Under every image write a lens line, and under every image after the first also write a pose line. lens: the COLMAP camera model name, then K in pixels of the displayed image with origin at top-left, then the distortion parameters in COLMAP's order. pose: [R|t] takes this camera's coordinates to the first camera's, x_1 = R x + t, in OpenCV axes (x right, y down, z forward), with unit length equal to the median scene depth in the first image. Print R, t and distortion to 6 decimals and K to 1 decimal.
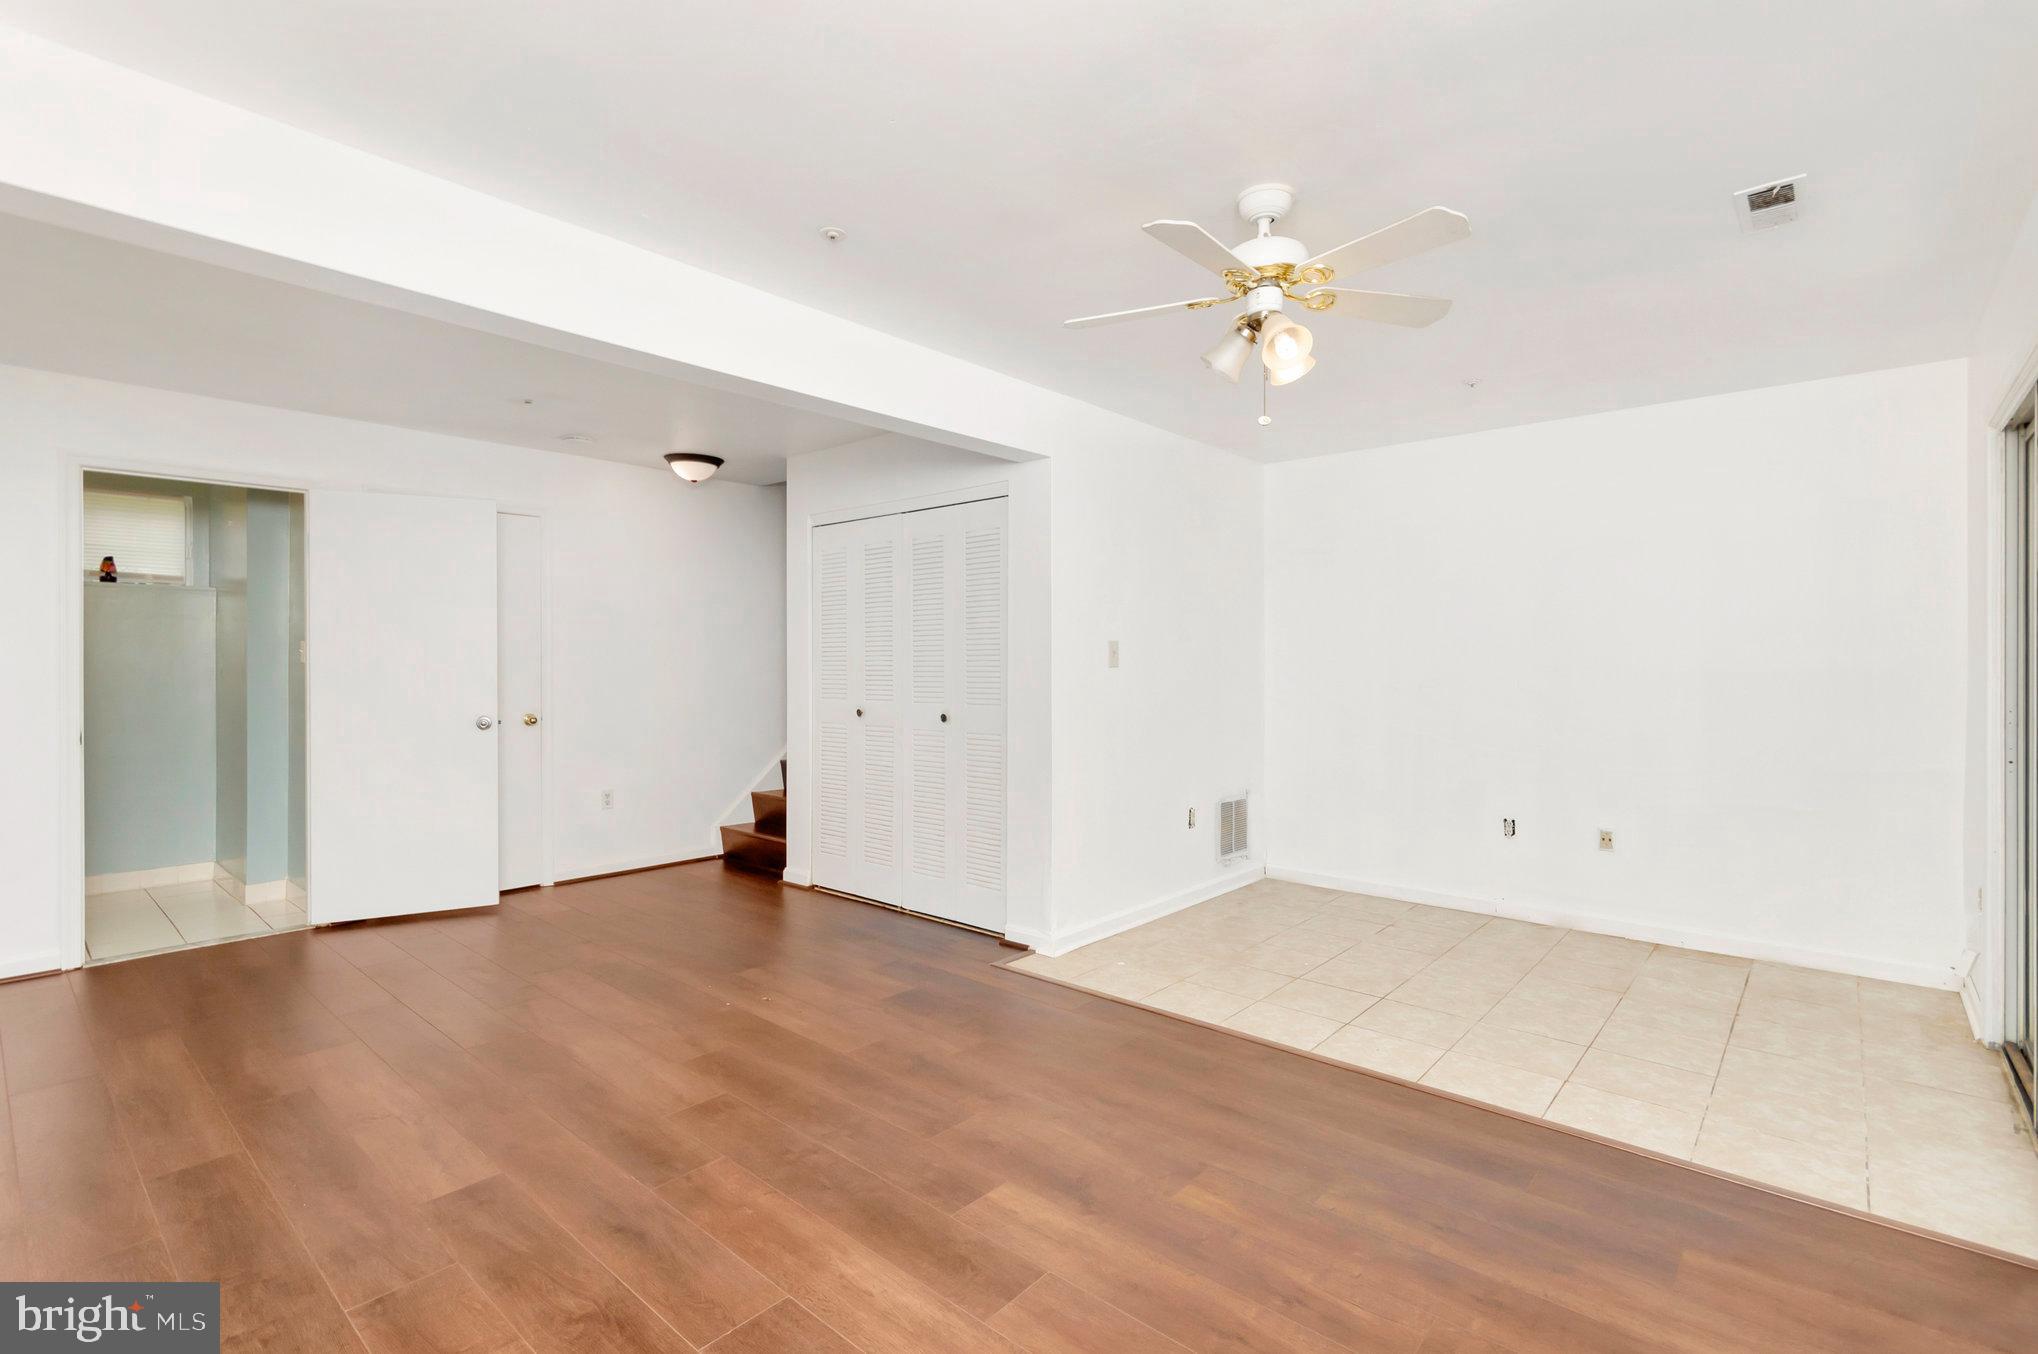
lens RADIAL K [[938.5, 0, 1016.8], [0, 938.5, 647.9], [0, 0, 1]] dist [0.001242, 0.000450]
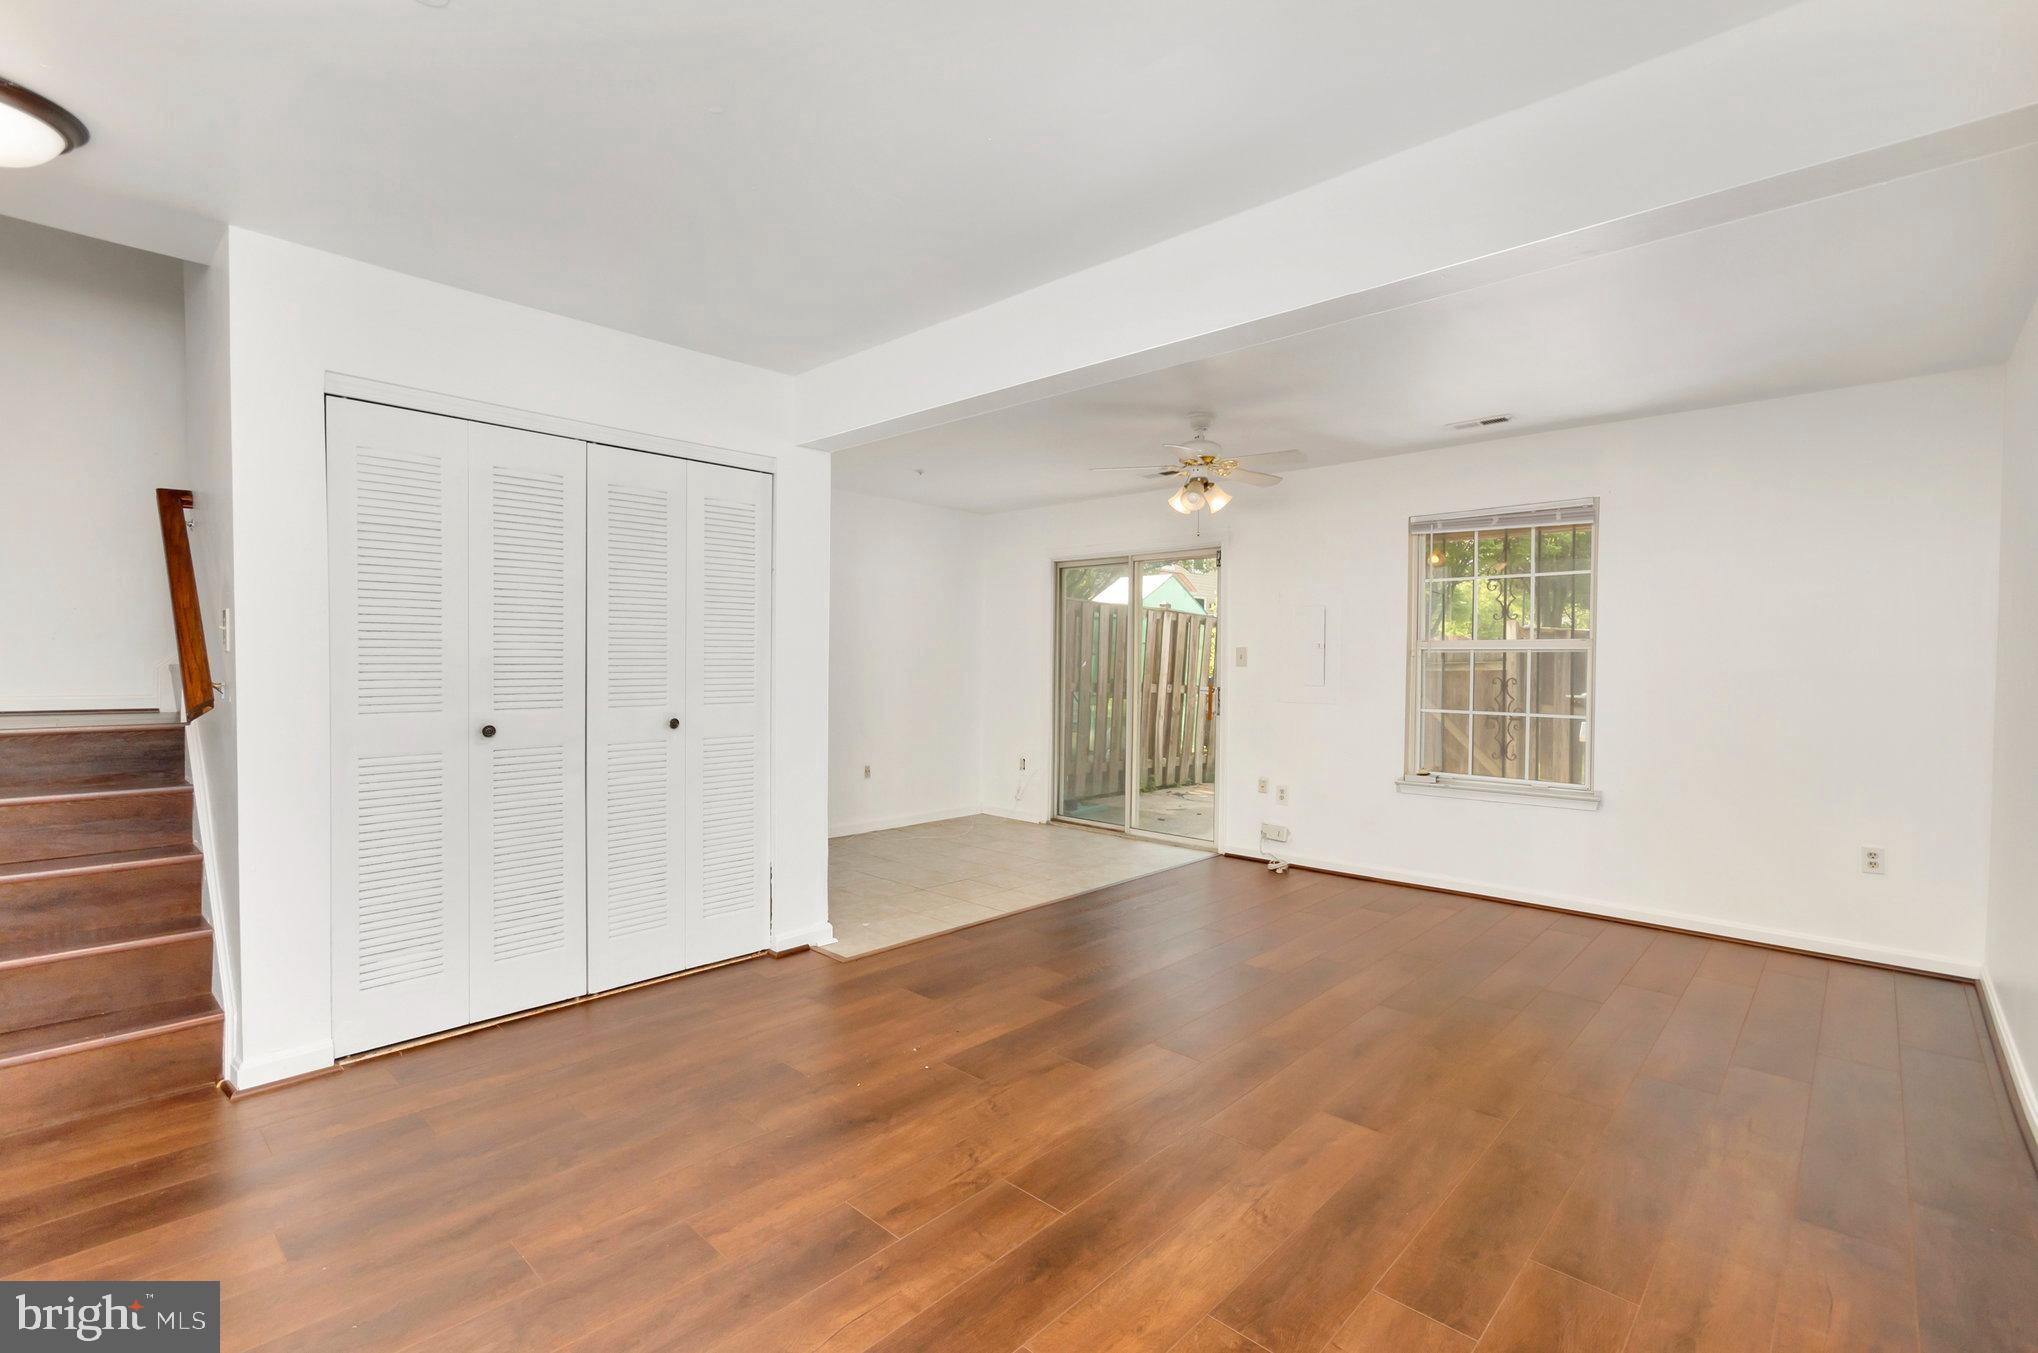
lens RADIAL K [[917.1, 0, 1019.0], [0, 917.1, 676.5], [0, 0, 1]] dist [0.000465, 0.000122]
pose [[0.027104, -0.018274, 0.999466, -1.058101], [-0.025462, 0.999496, 0.018965, 0.015895], [-0.999308, -0.025963, 0.026625, 0.864762]]
